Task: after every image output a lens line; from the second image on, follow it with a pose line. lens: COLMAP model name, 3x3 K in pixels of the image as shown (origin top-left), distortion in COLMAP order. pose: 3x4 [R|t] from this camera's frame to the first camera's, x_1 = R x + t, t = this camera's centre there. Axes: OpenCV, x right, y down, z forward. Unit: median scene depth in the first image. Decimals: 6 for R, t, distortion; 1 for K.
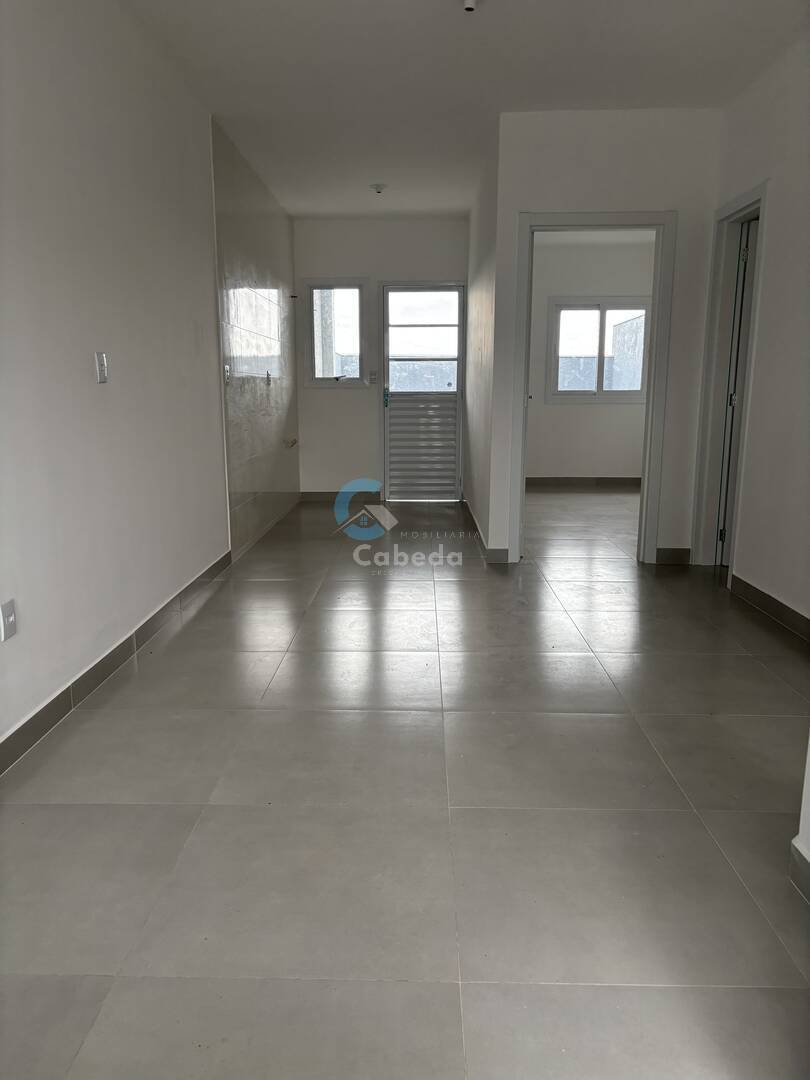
lens RADIAL K [[830.3, 0, 404.8], [0, 830.3, 540.0], [0, 0, 1]] dist [0.050922, -0.000018]
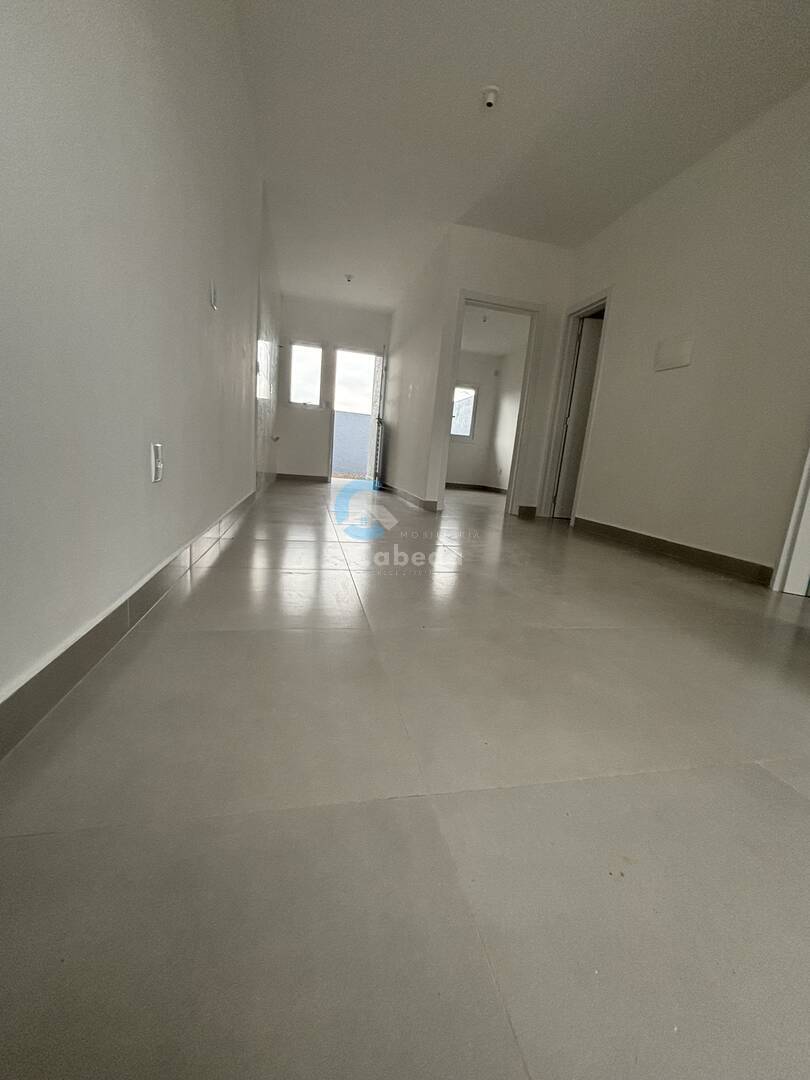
lens RADIAL K [[434.1, 0, 408.9], [0, 434.1, 540.7], [0, 0, 1]] dist [0.001626, 0.000089]
pose [[0.961096, 0.036355, 0.273812, -0.105539], [-0.038526, 0.999254, 0.002554, 0.058930], [-0.273515, -0.013004, 0.961780, 0.135825]]
